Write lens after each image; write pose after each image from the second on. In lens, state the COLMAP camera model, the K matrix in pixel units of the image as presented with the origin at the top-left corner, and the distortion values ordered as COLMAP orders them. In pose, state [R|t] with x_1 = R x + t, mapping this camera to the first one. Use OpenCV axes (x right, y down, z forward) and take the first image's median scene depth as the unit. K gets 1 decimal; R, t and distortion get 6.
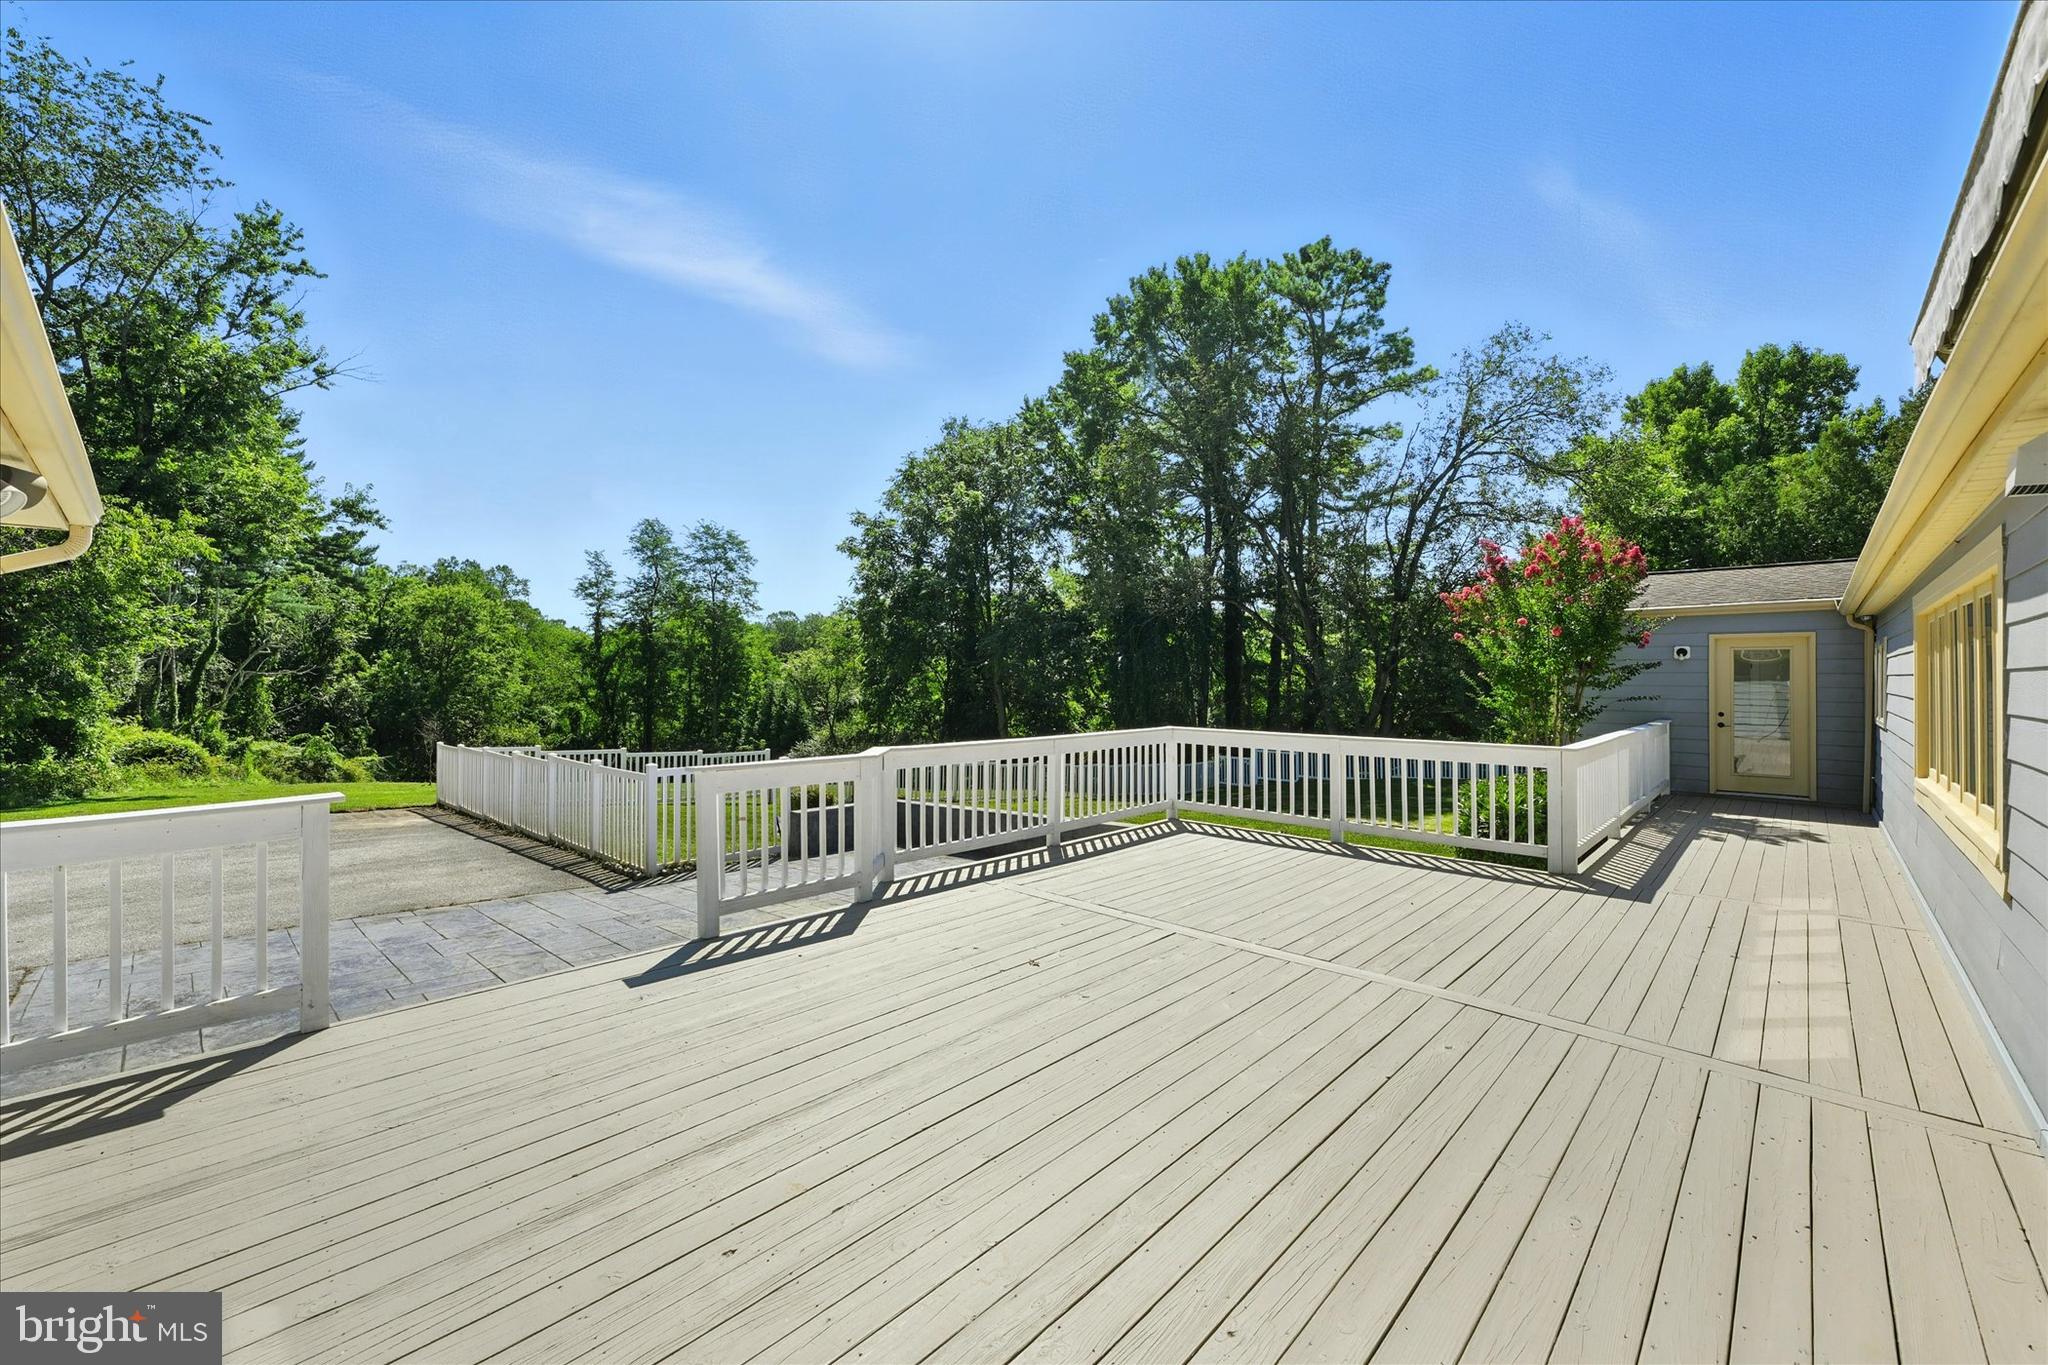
lens RADIAL K [[823.1, 0, 1039.3], [0, 823.1, 676.4], [0, 0, 1]] dist [-0.003228, 0.000308]
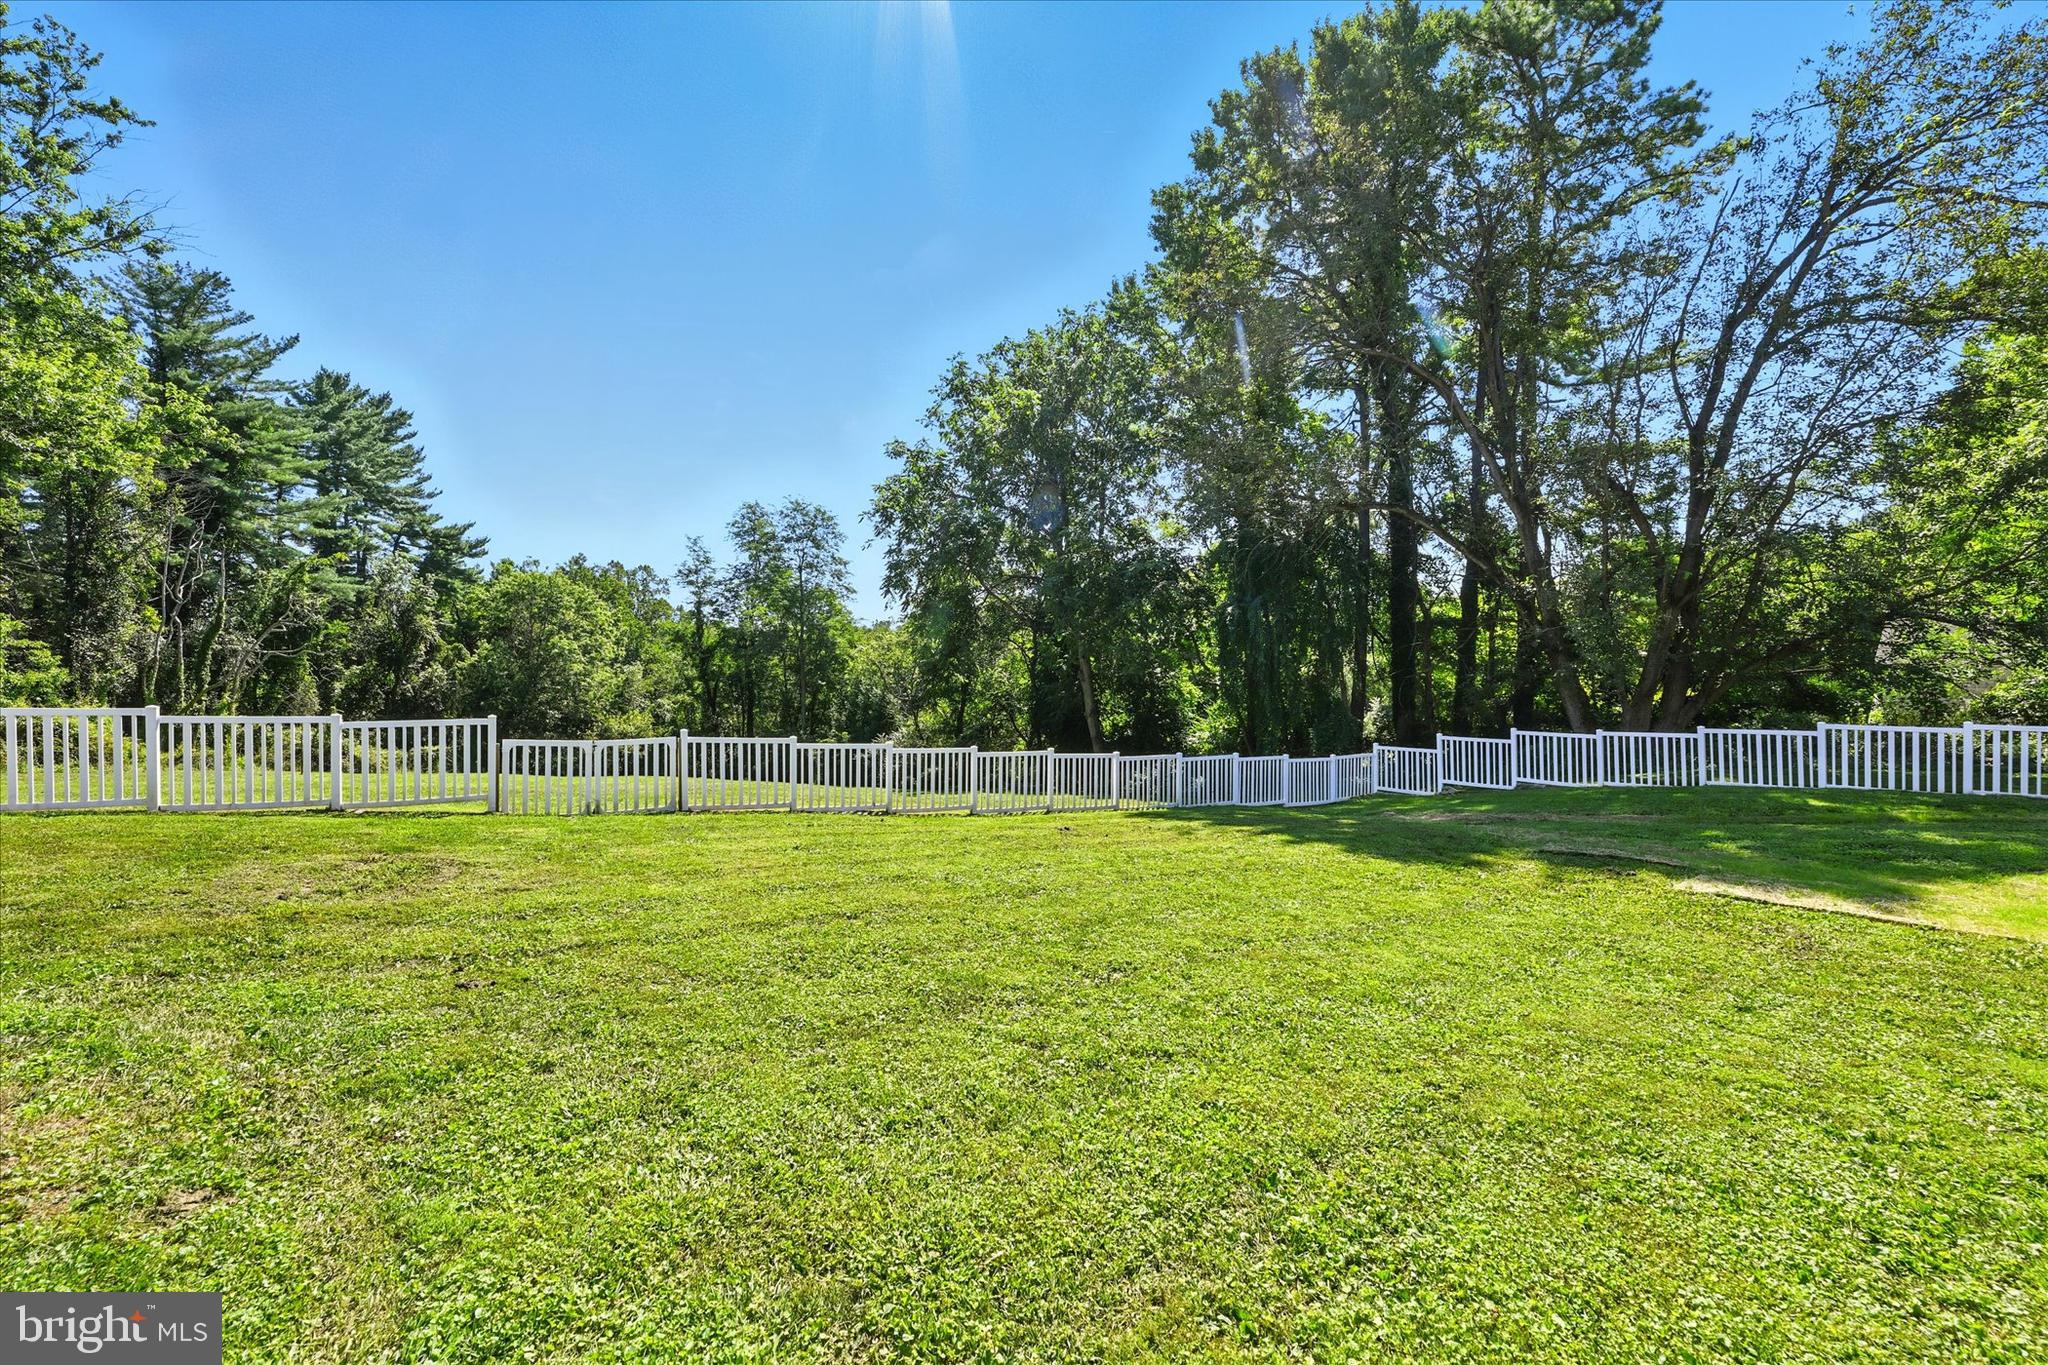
lens RADIAL K [[823.1, 0, 1026.6], [0, 823.1, 692.7], [0, 0, 1]] dist [-0.003228, 0.000308]
pose [[0.979409, -0.007319, -0.201752, 0.047412], [0.011333, 0.999760, 0.018744, 0.023096], [0.201567, -0.020645, 0.979257, 0.187208]]
